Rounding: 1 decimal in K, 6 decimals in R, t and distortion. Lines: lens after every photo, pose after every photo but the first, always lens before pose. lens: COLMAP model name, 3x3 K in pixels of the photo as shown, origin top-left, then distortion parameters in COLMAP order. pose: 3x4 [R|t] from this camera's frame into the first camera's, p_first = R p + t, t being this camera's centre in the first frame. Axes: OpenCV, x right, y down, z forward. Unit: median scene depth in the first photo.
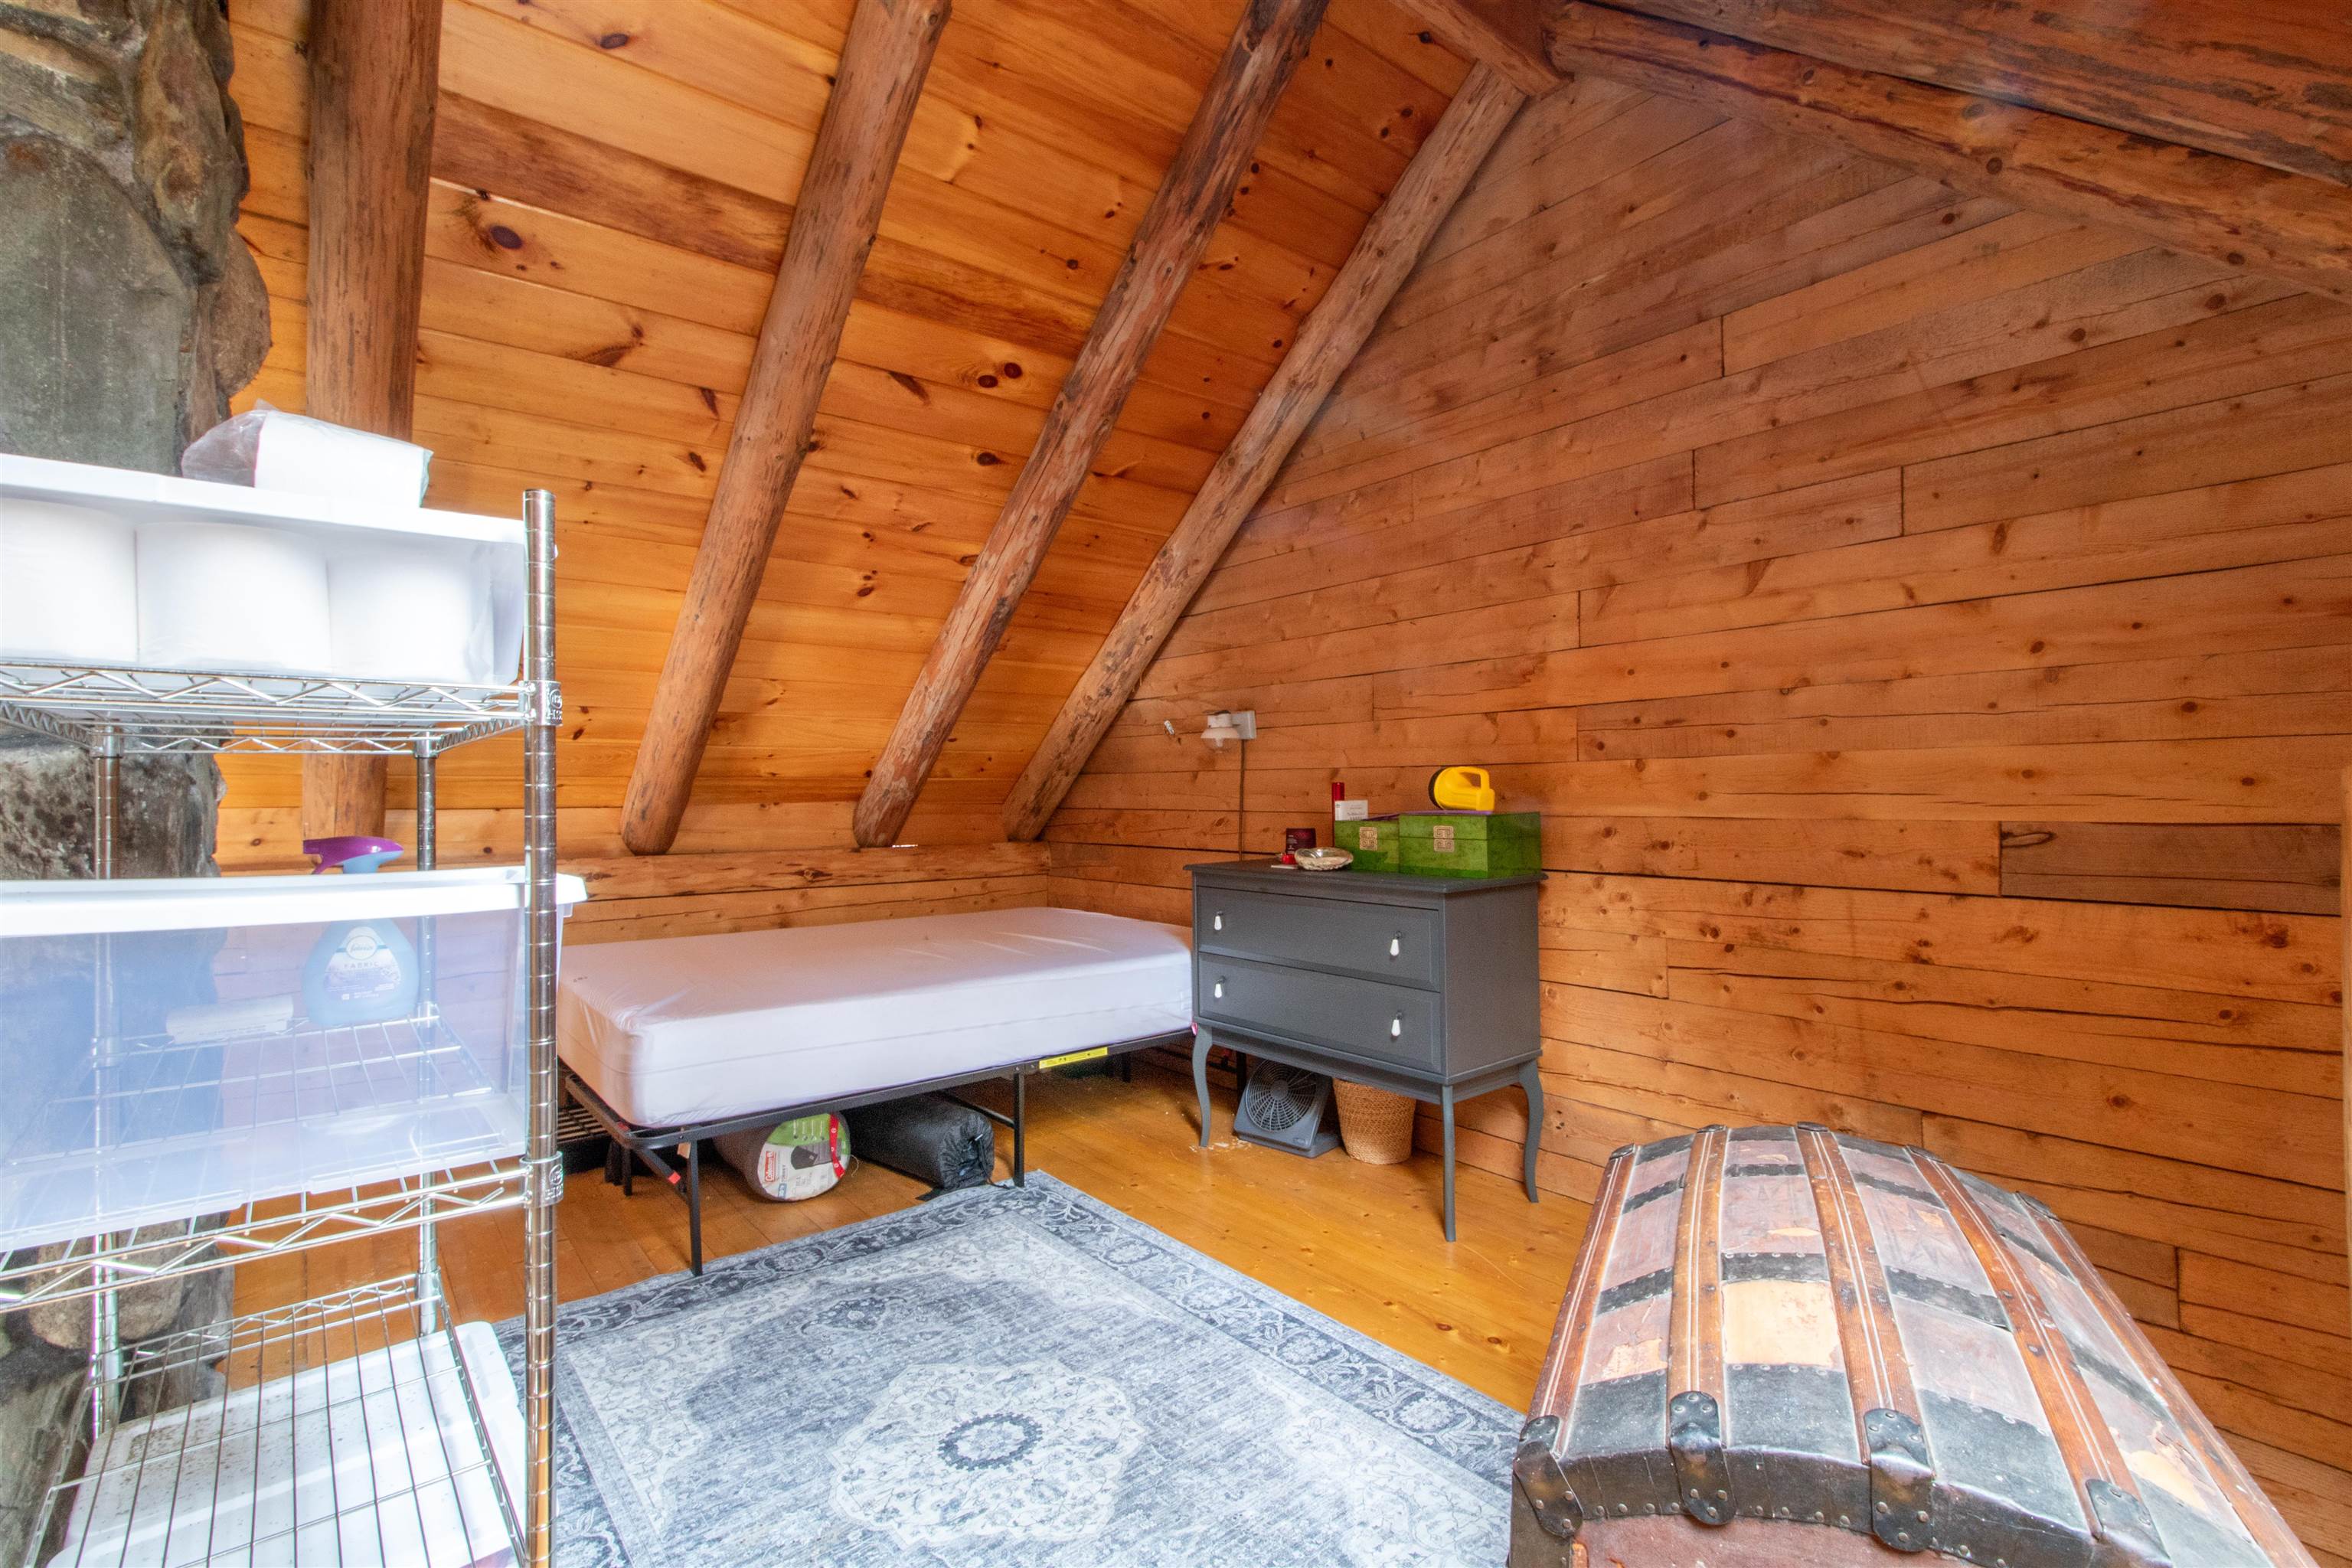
lens RADIAL K [[1111.5, 0, 1179.2], [0, 1111.5, 785.9], [0, 0, 1]] dist [0.002852, 0.000578]
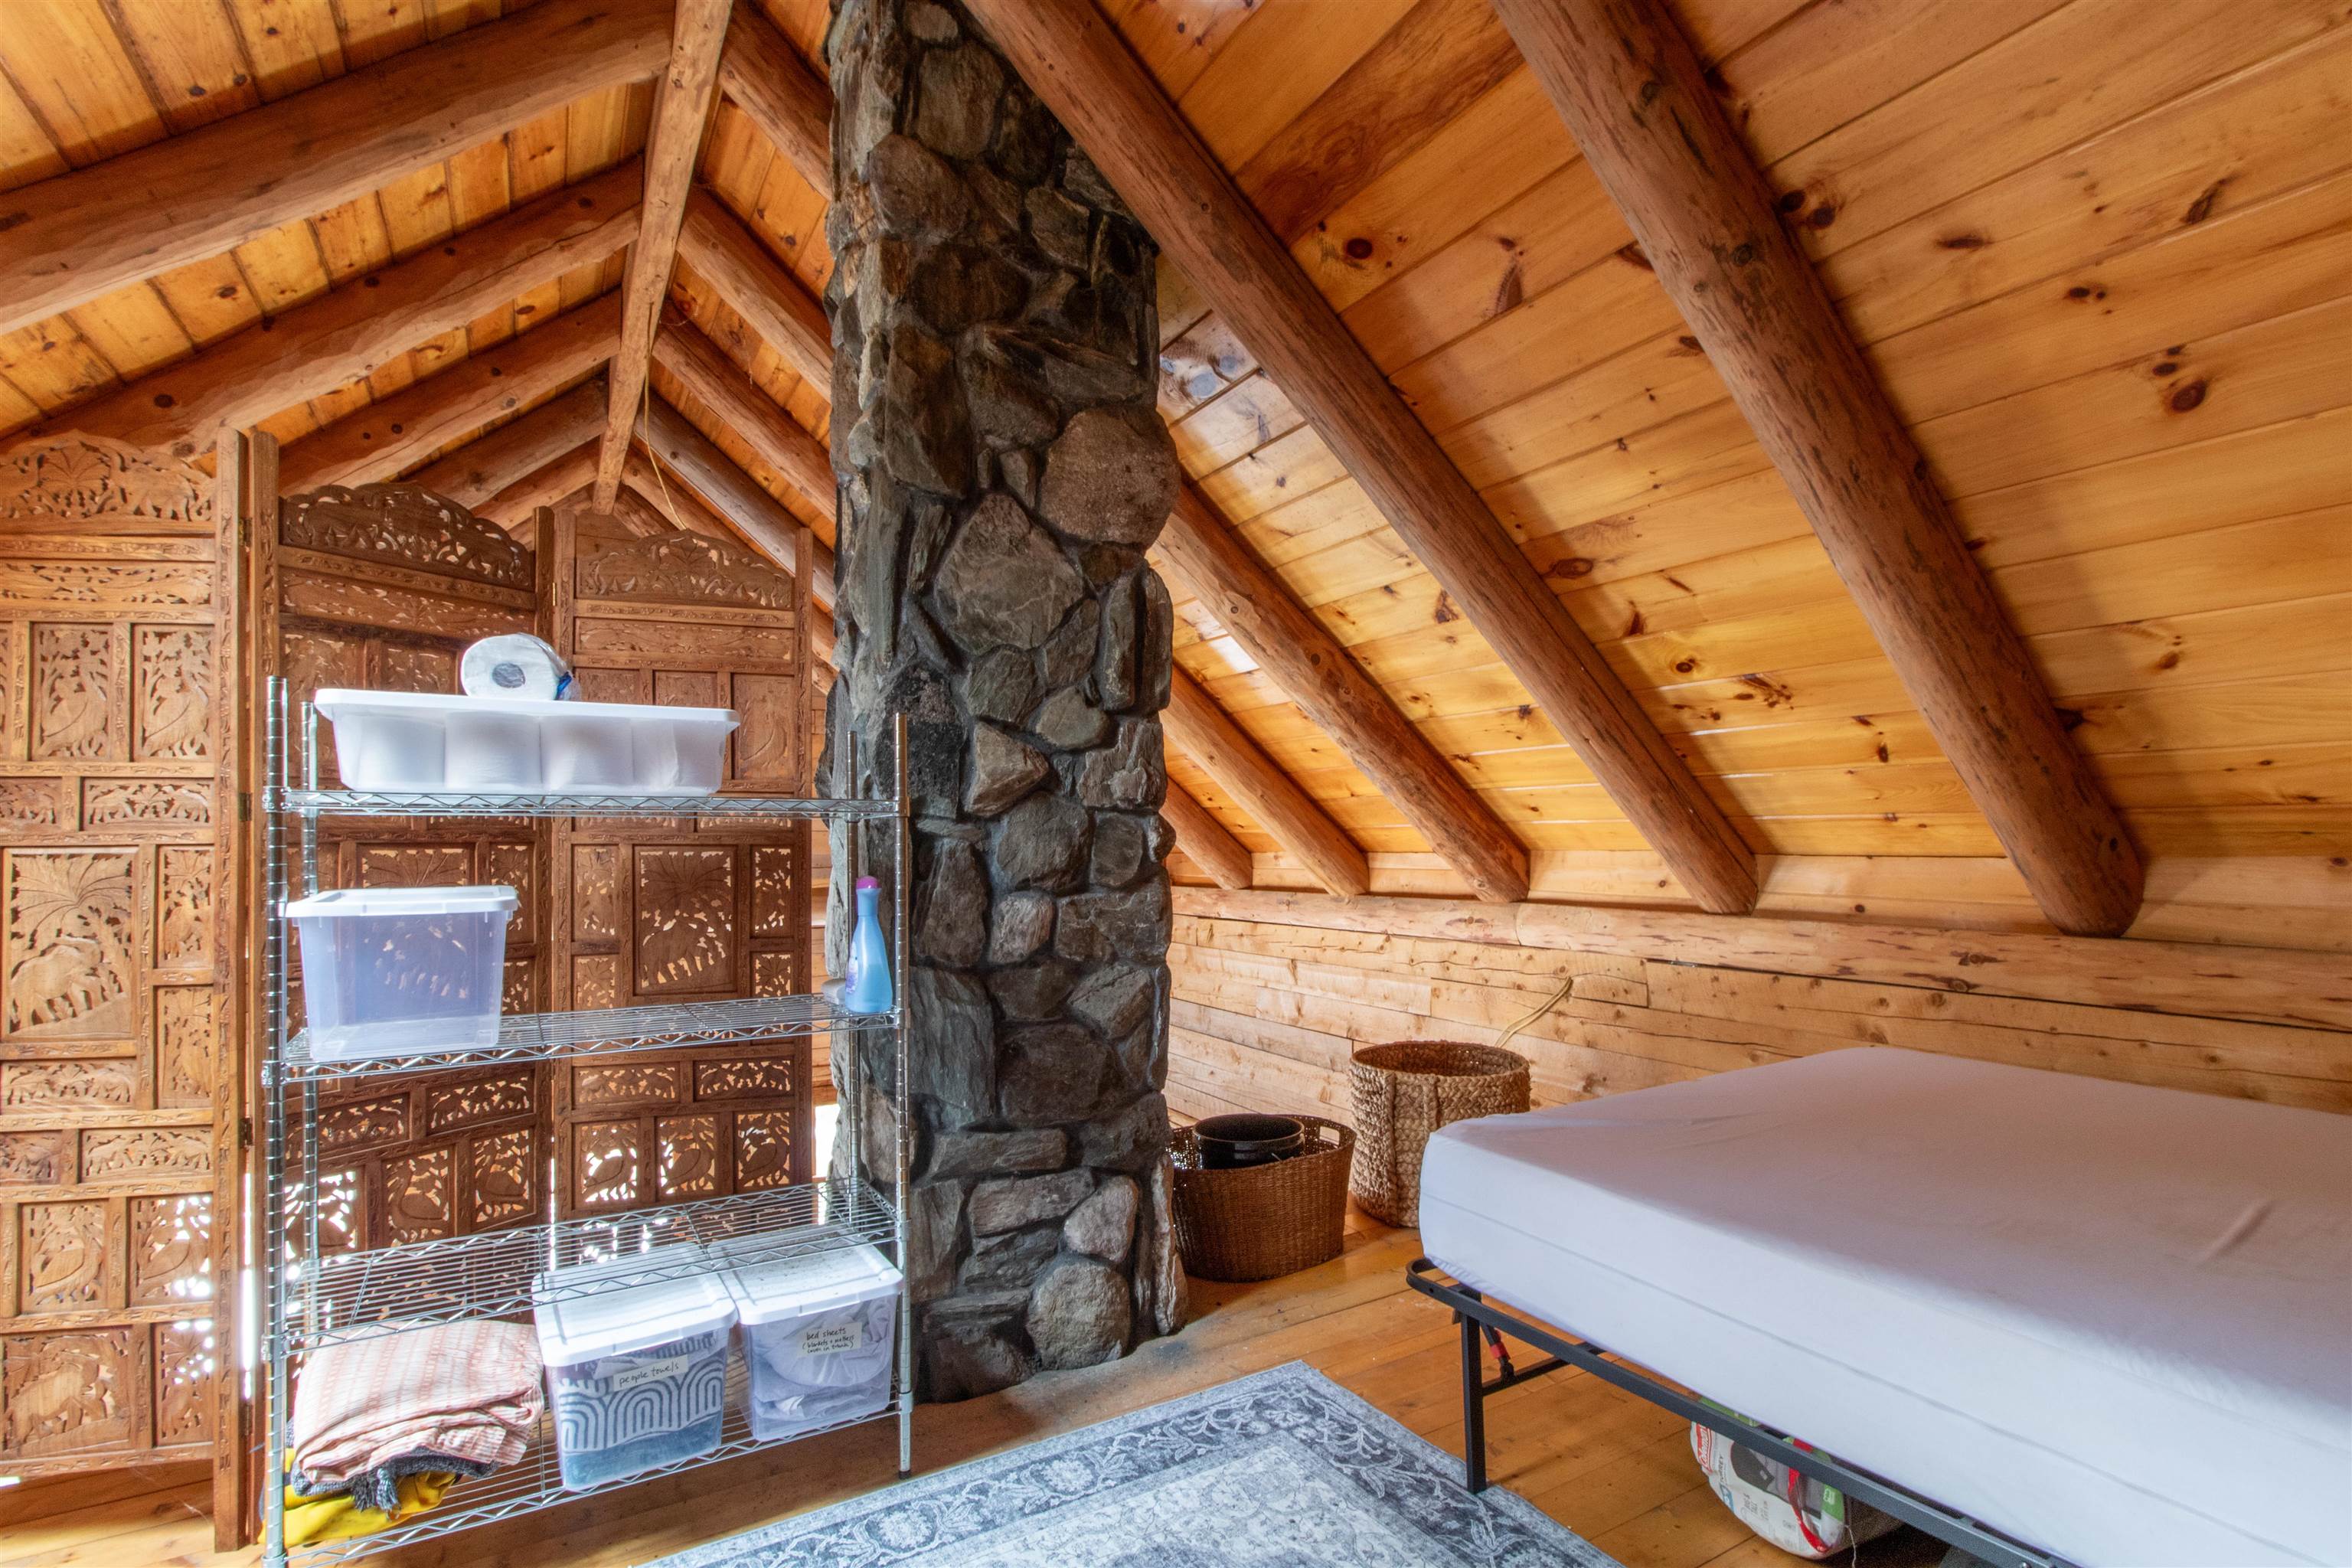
lens RADIAL K [[1111.5, 0, 1211.7], [0, 1111.5, 841.6], [0, 0, 1]] dist [0.002852, 0.000578]
pose [[-0.138366, 0.005818, -0.990364, 0.262871], [0.009516, 0.999944, 0.004544, 0.002775], [0.990336, -0.008796, -0.138413, 0.765777]]
